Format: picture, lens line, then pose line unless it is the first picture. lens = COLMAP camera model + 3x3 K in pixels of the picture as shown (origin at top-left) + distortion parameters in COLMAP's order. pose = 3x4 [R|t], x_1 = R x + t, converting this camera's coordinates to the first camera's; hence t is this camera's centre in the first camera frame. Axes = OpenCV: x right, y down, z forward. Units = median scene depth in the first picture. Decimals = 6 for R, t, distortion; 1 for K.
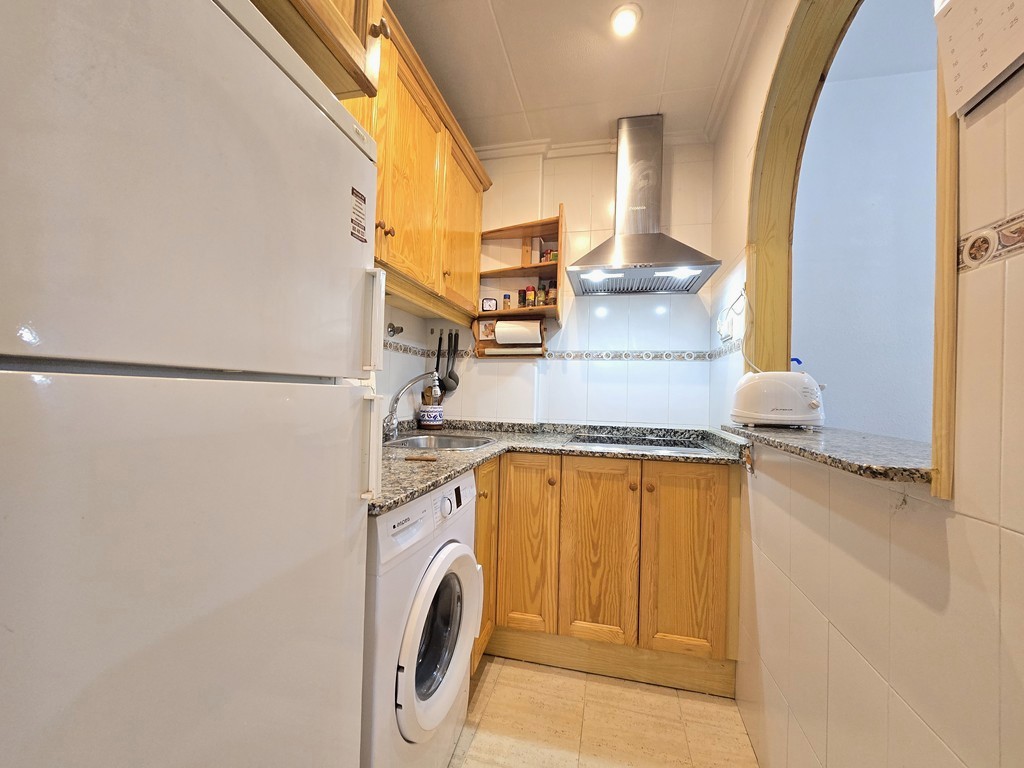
lens RADIAL K [[418.0, 0, 513.9], [0, 418.0, 382.7], [0, 0, 1]] dist [-0.000170, -0.000372]
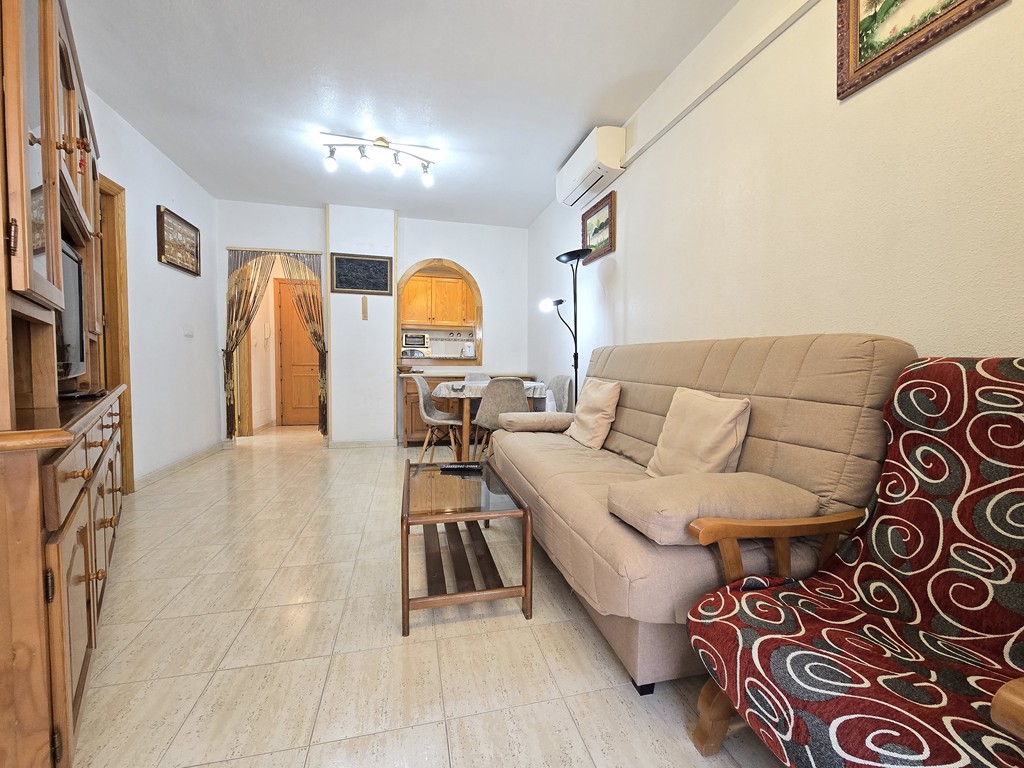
lens RADIAL K [[418.0, 0, 513.9], [0, 418.0, 382.7], [0, 0, 1]] dist [-0.000170, -0.000372]
pose [[0.460638, 0.021031, -0.887339, 2.601903], [0.021586, 0.999158, 0.034887, 0.131254], [0.887326, -0.035225, 0.459796, -0.235995]]
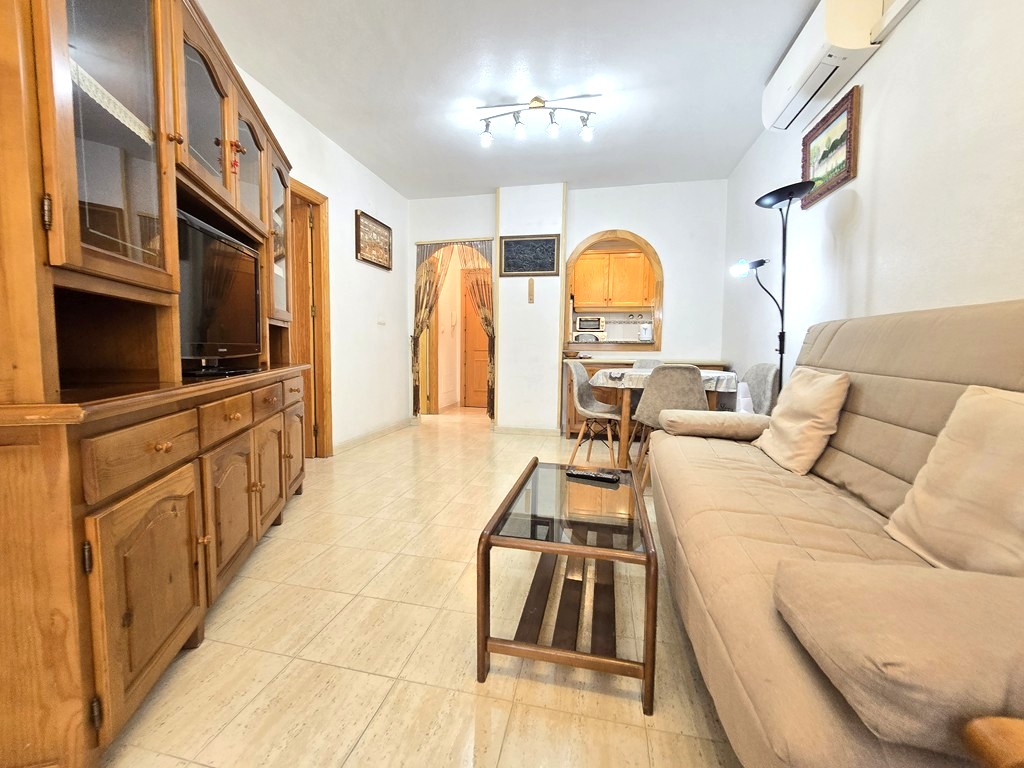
lens RADIAL K [[429.6, 0, 501.3], [0, 429.6, 380.7], [0, 0, 1]] dist [-0.003039, -0.000296]
pose [[0.007866, 0.051538, -0.998640, 2.490809], [0.012899, 0.998583, 0.051636, 0.139203], [0.999886, -0.013287, 0.007190, -0.096719]]
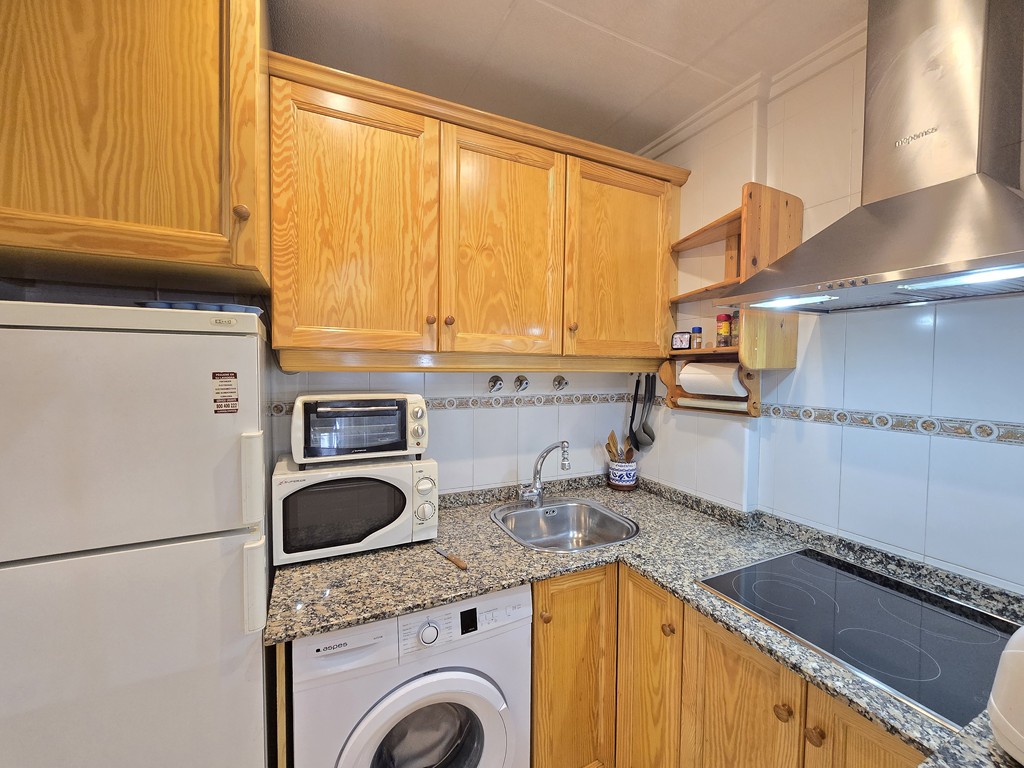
lens RADIAL K [[421.7, 0, 514.1], [0, 421.7, 383.4], [0, 0, 1]] dist [-0.006997, 0.000484]
pose [[0.632893, 0.009904, -0.774176, 0.342972], [0.027445, 0.999003, 0.035217, -0.146021], [0.773752, -0.043536, 0.631990, 0.290080]]
